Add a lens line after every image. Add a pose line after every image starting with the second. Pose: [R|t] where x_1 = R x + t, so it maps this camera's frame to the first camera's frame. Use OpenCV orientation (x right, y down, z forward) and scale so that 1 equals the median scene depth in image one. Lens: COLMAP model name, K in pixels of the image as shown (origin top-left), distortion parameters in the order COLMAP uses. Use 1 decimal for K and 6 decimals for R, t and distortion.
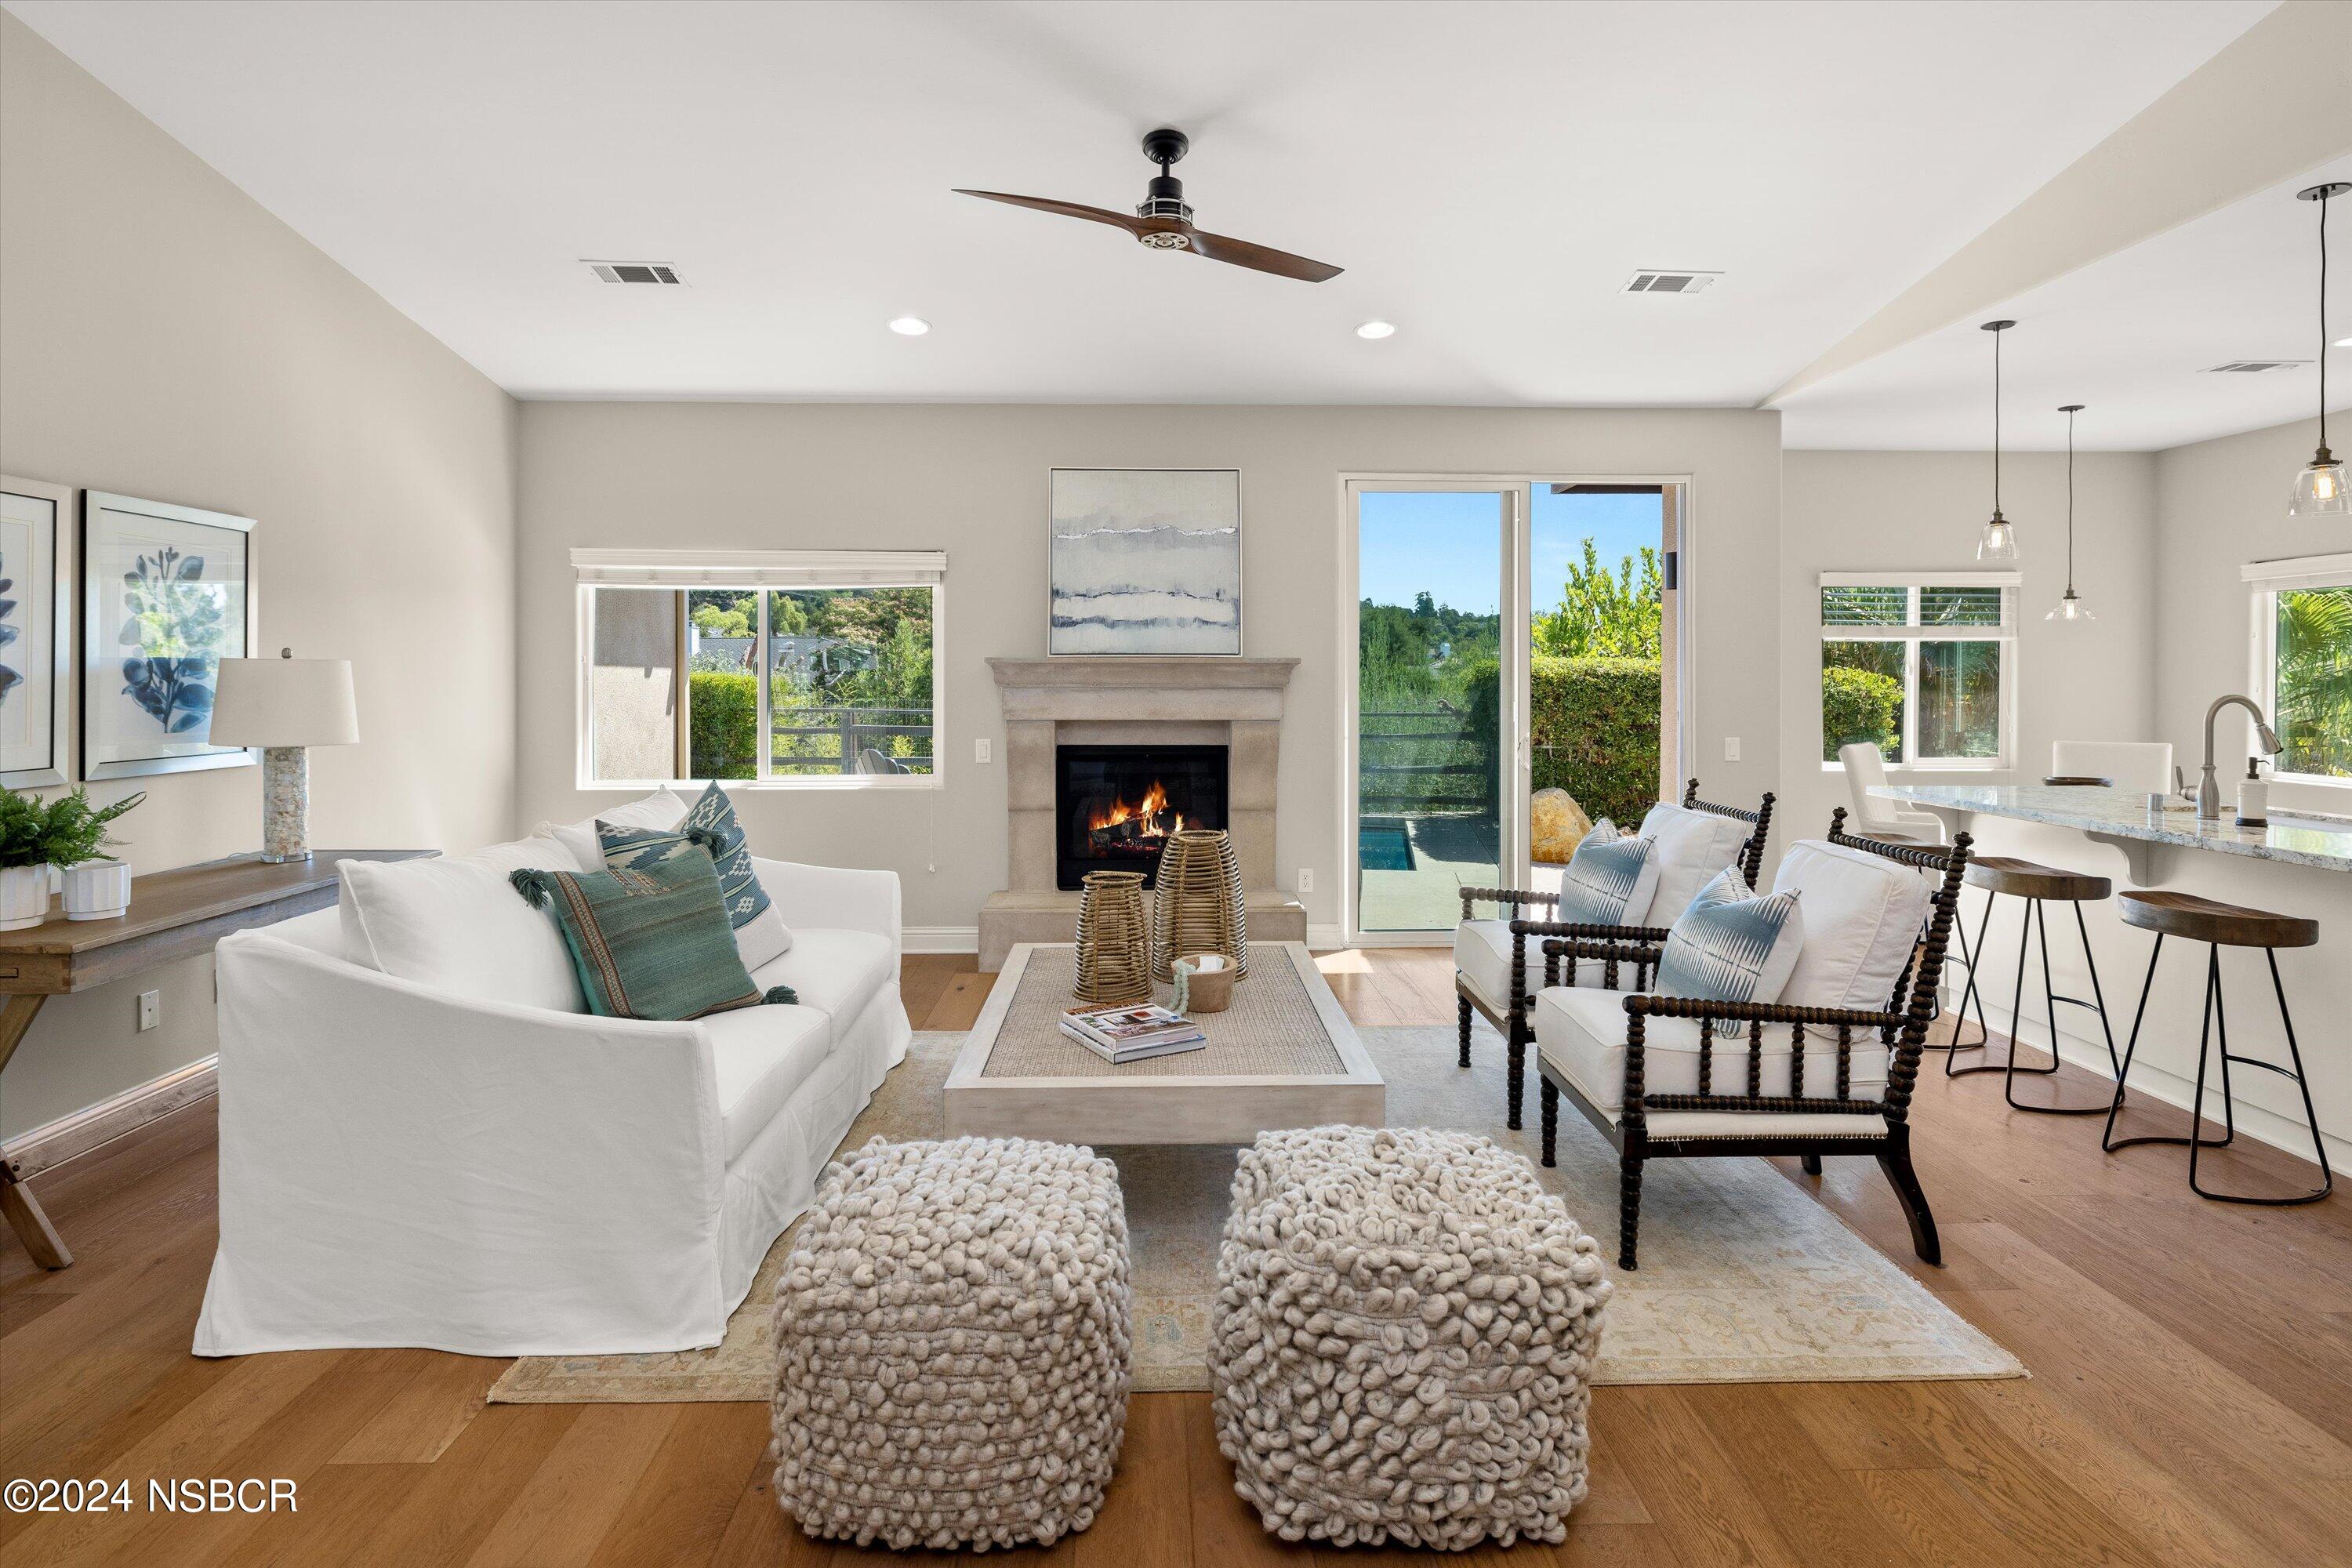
lens RADIAL K [[1253.0, 0, 1173.5], [0, 1253.0, 668.9], [0, 0, 1]] dist [-0.000782, 0.000106]
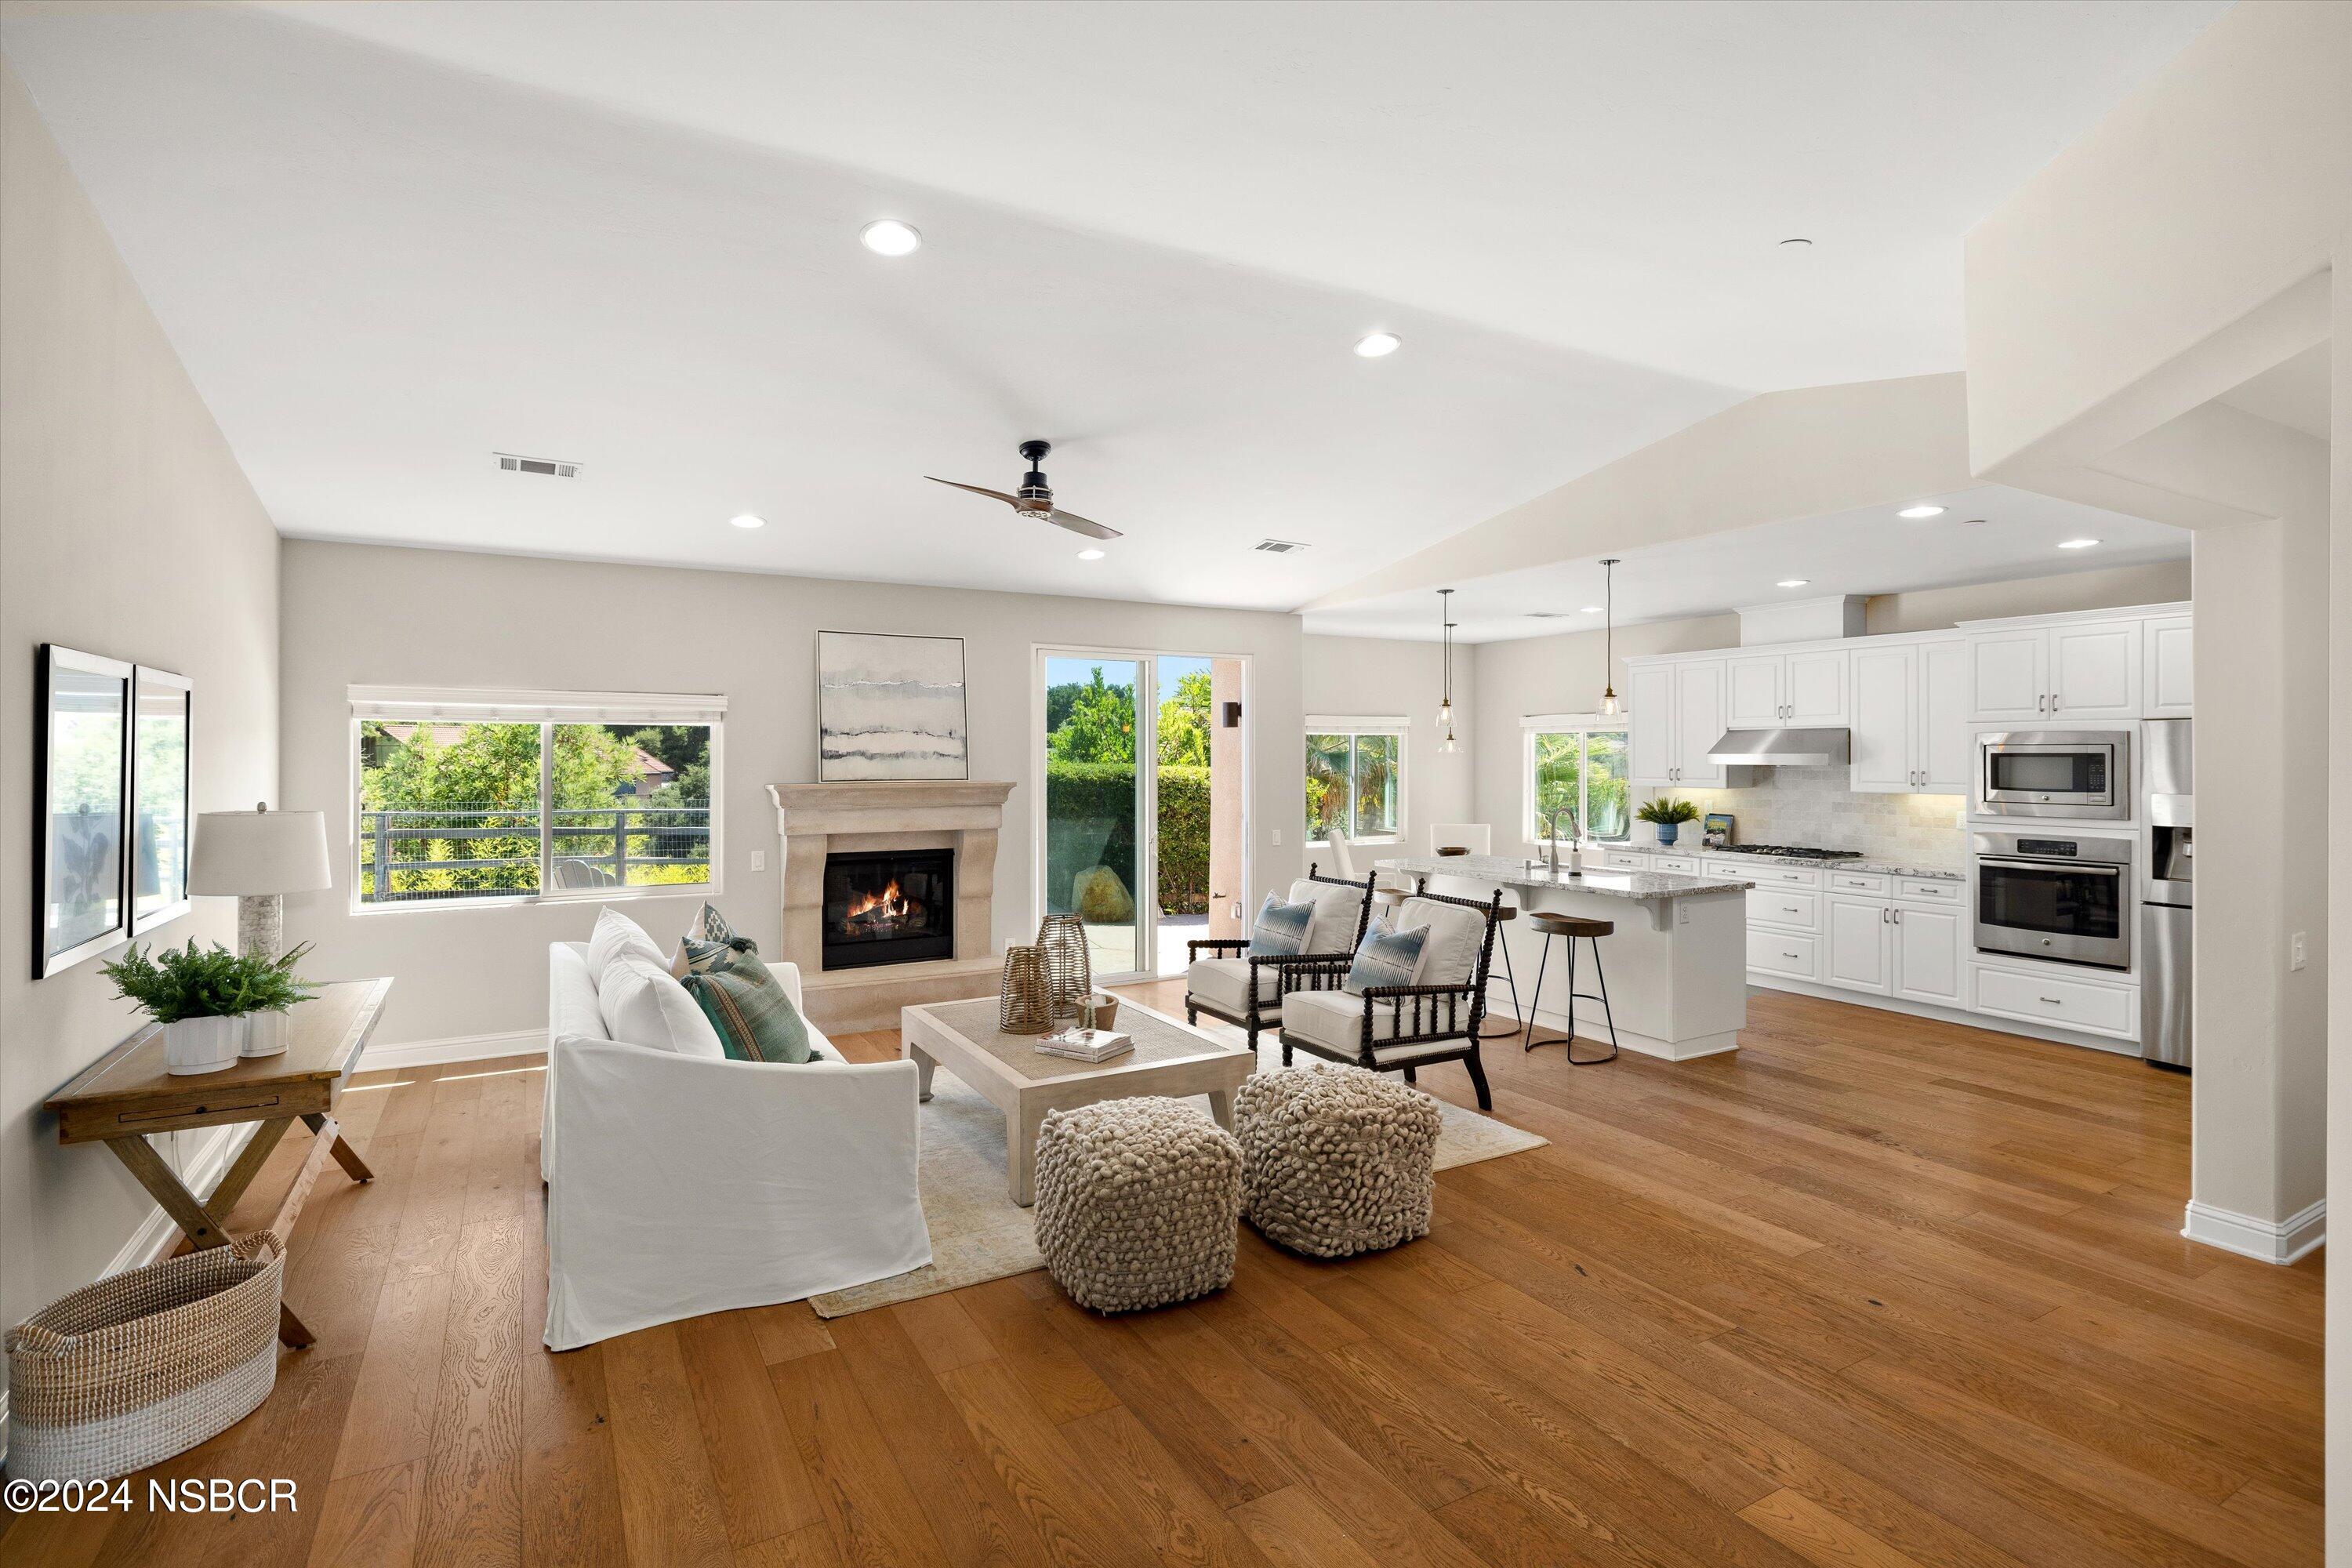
lens RADIAL K [[1154.9, 0, 1179.8], [0, 1154.9, 740.4], [0, 0, 1]] dist [-0.000606, 0.000044]
pose [[0.879824, 0.004736, 0.475276, -0.550266], [-0.001039, 0.999967, -0.008042, -0.072096], [-0.475298, 0.006582, 0.879800, -0.295711]]
